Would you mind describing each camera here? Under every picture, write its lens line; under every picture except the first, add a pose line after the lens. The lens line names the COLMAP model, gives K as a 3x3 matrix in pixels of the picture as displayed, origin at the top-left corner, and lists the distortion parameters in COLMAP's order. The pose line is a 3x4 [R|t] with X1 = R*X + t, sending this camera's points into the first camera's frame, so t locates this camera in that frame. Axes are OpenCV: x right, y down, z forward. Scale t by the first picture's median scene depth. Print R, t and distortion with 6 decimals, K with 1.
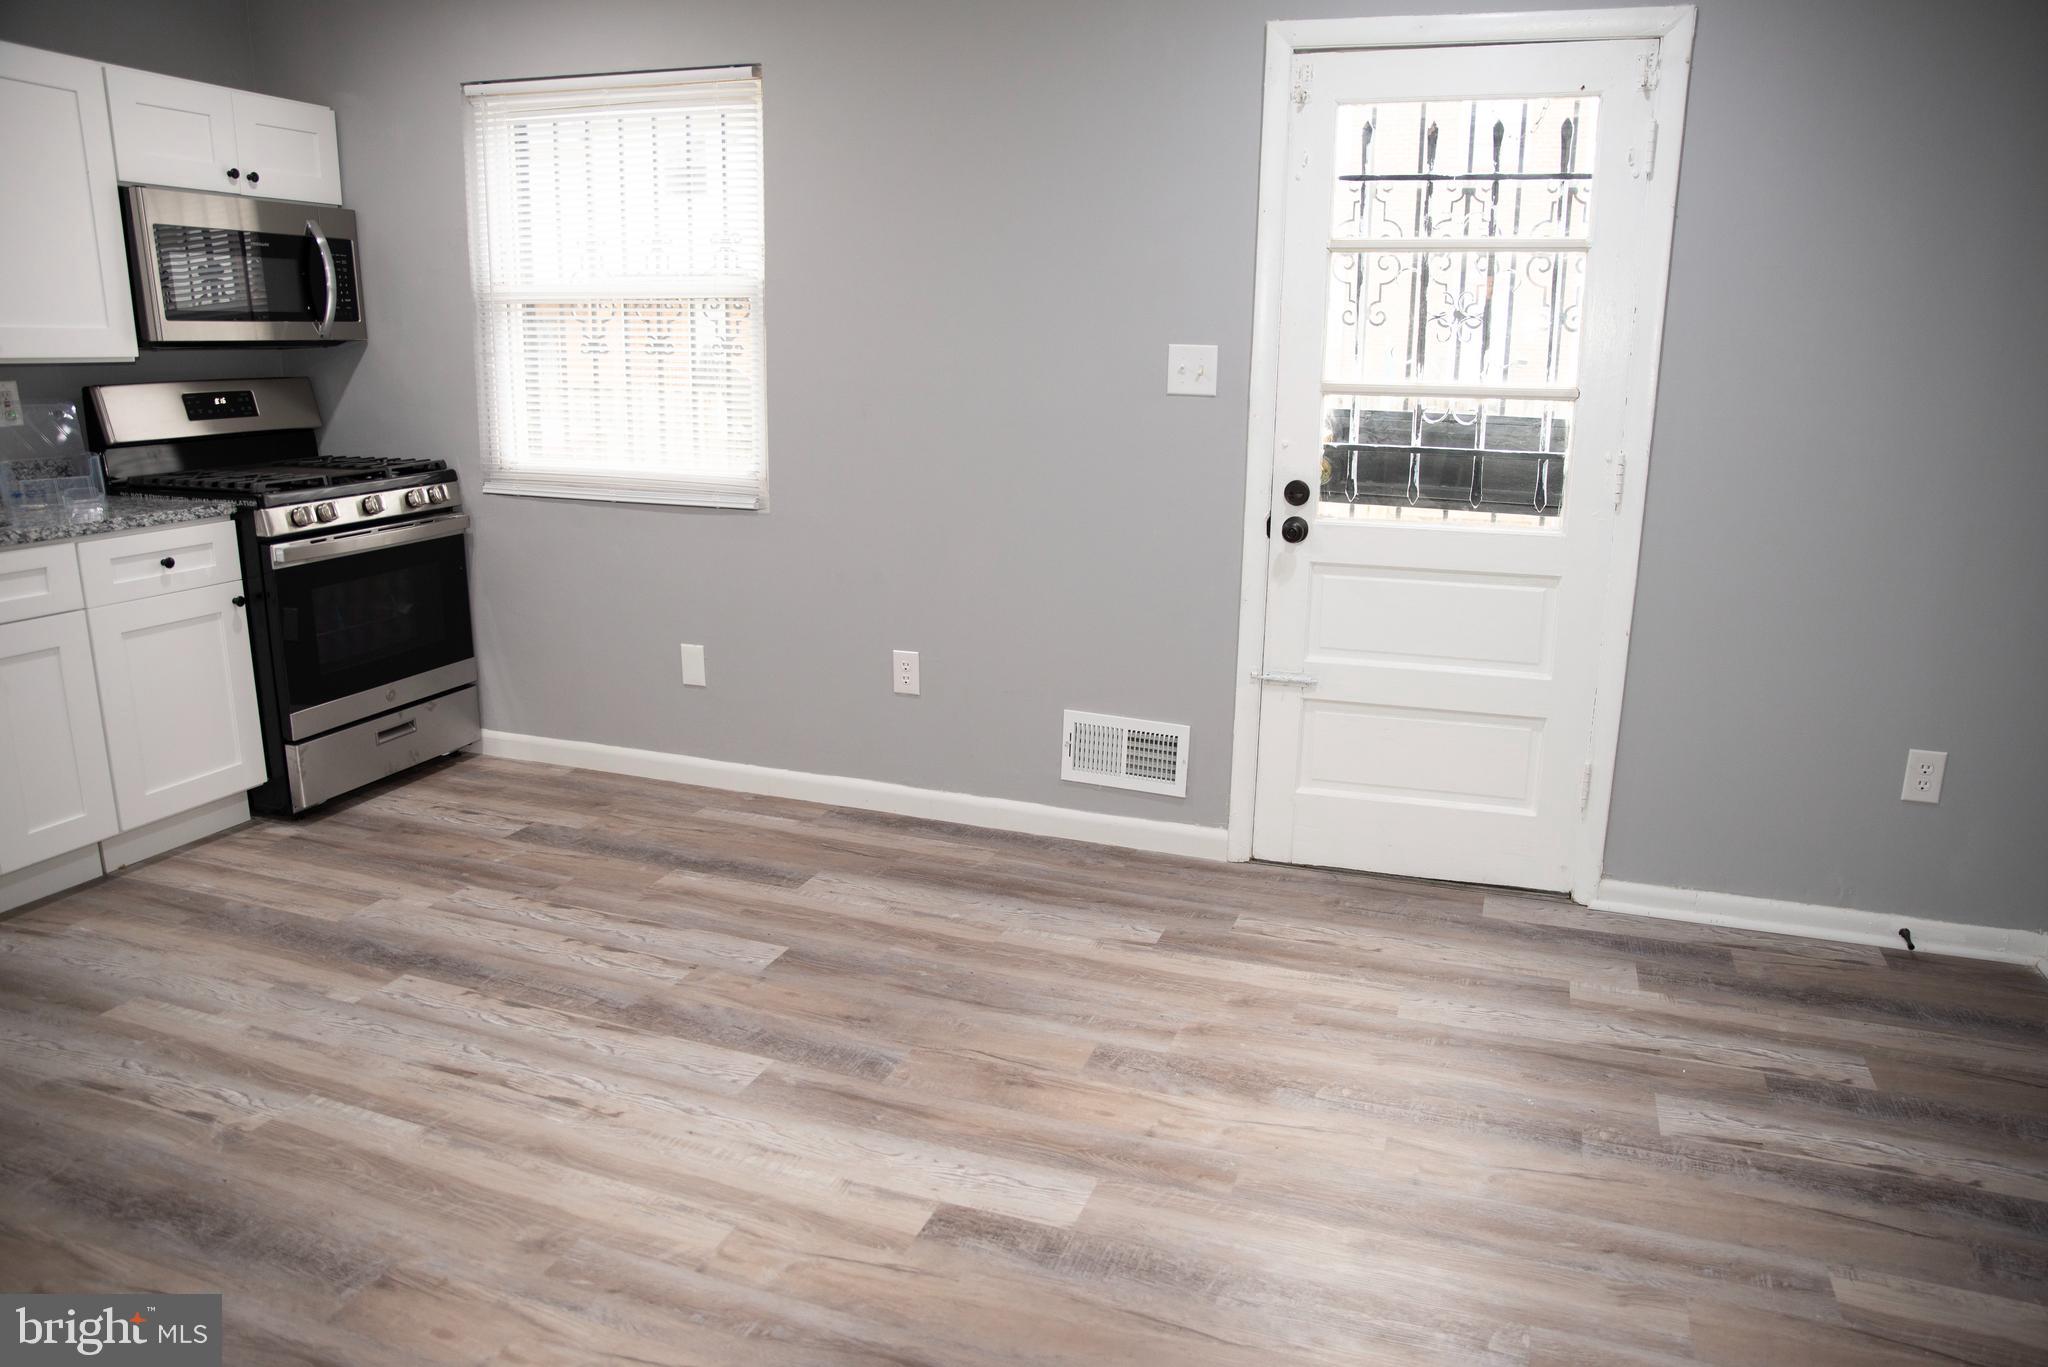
lens RADIAL K [[1444.9, 0, 1017.5], [0, 1444.9, 669.6], [0, 0, 1]] dist [-0.090140, 0.075455]
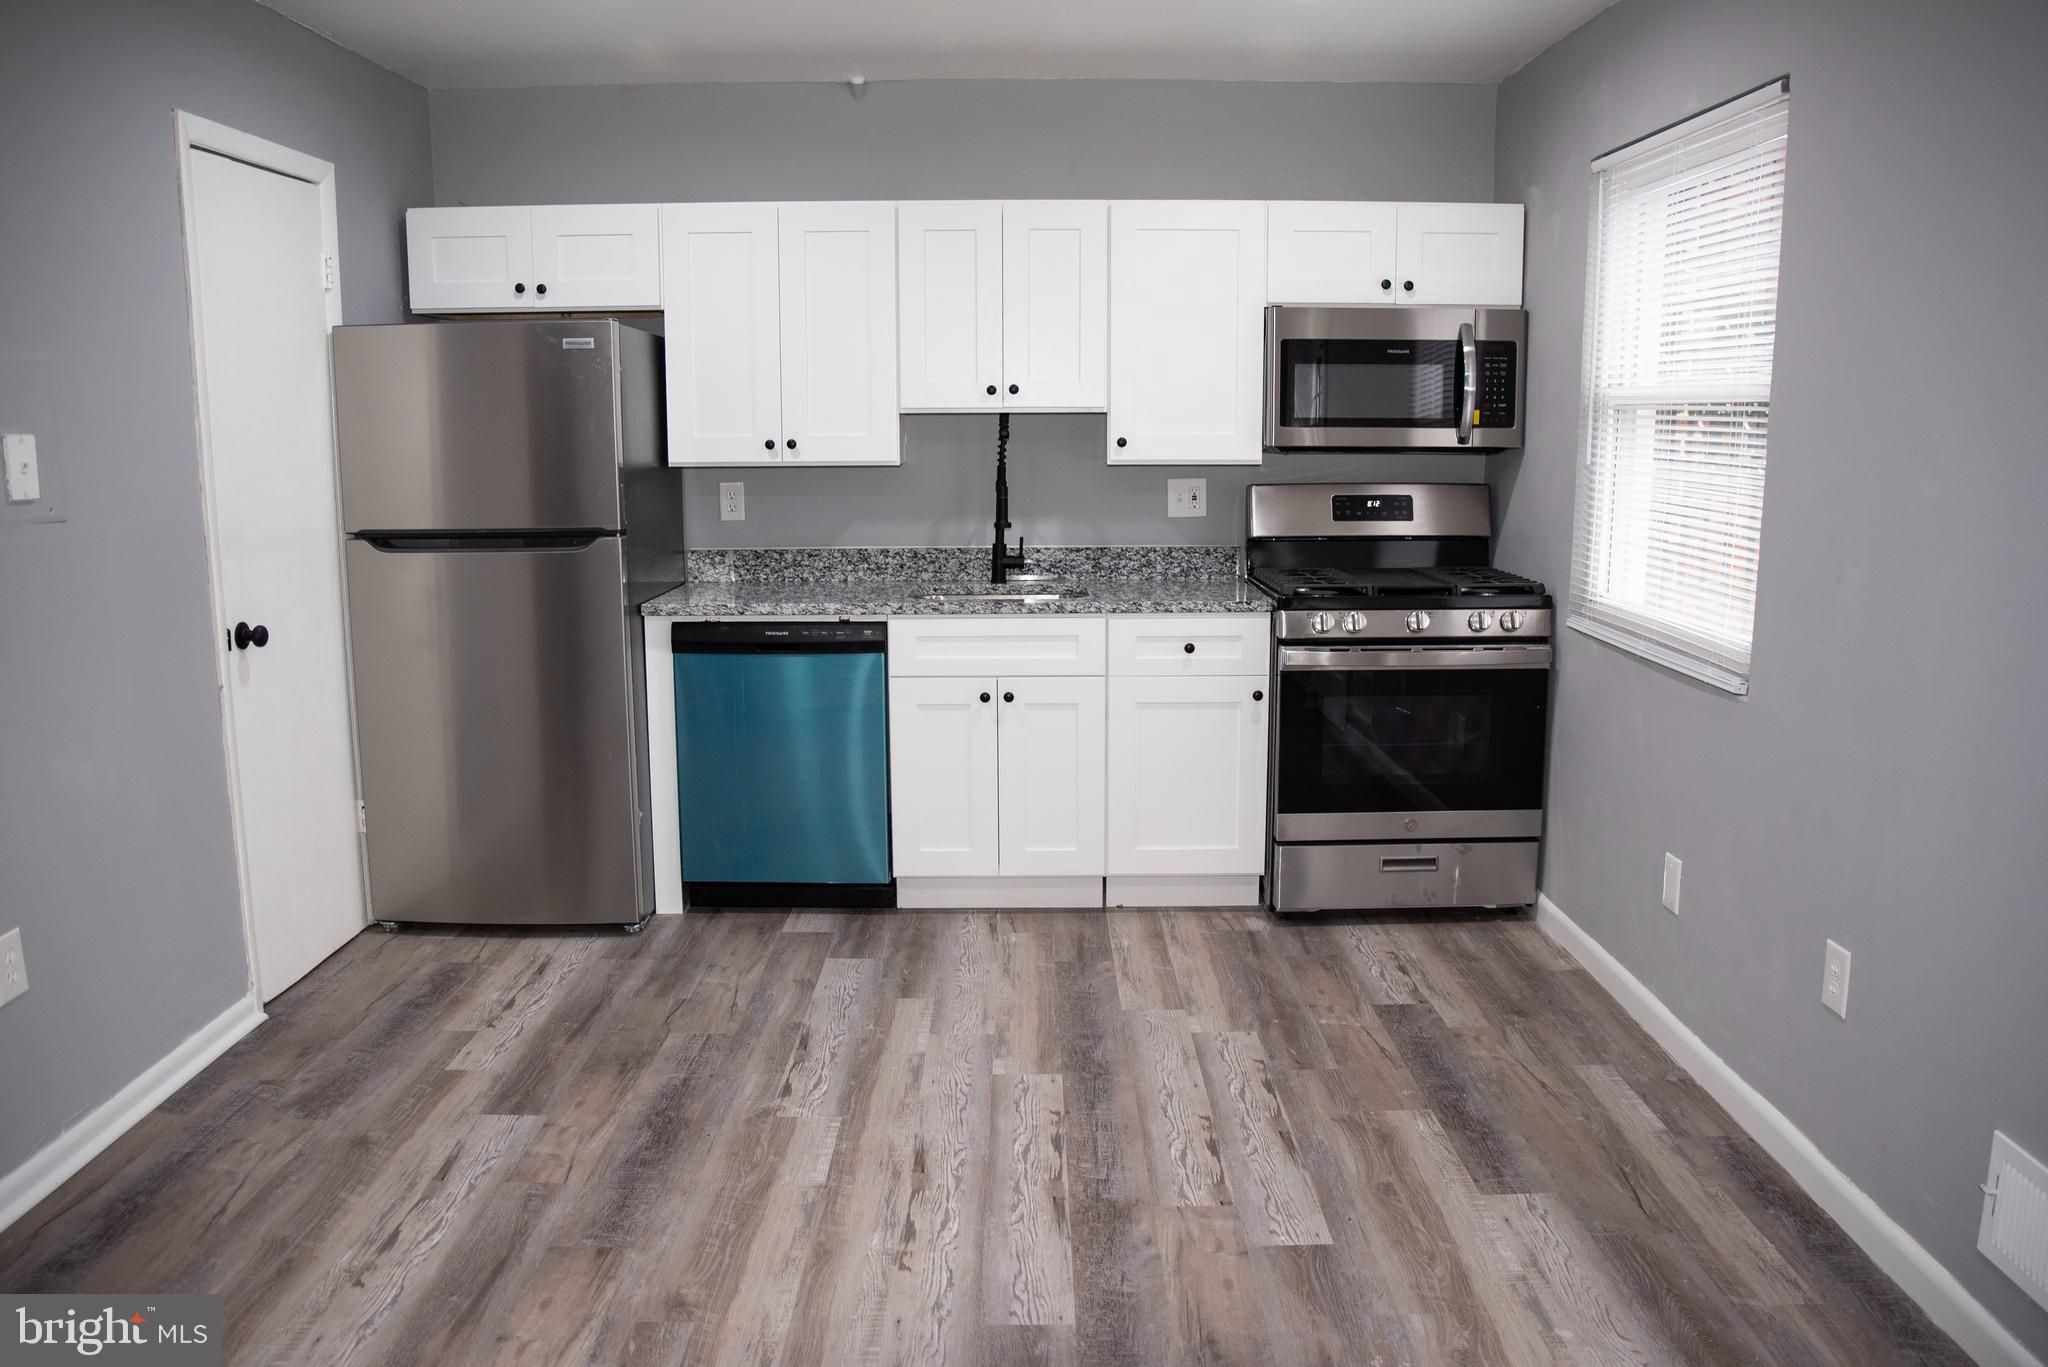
lens RADIAL K [[1511.0, 0, 1029.2], [0, 1511.0, 675.7], [0, 0, 1]] dist [-0.091268, 0.022807]
pose [[0.341601, 0.145574, -0.928503, 0.412178], [-0.206989, 0.975327, 0.076763, -0.111750], [0.916768, 0.165968, 0.363305, 0.441599]]
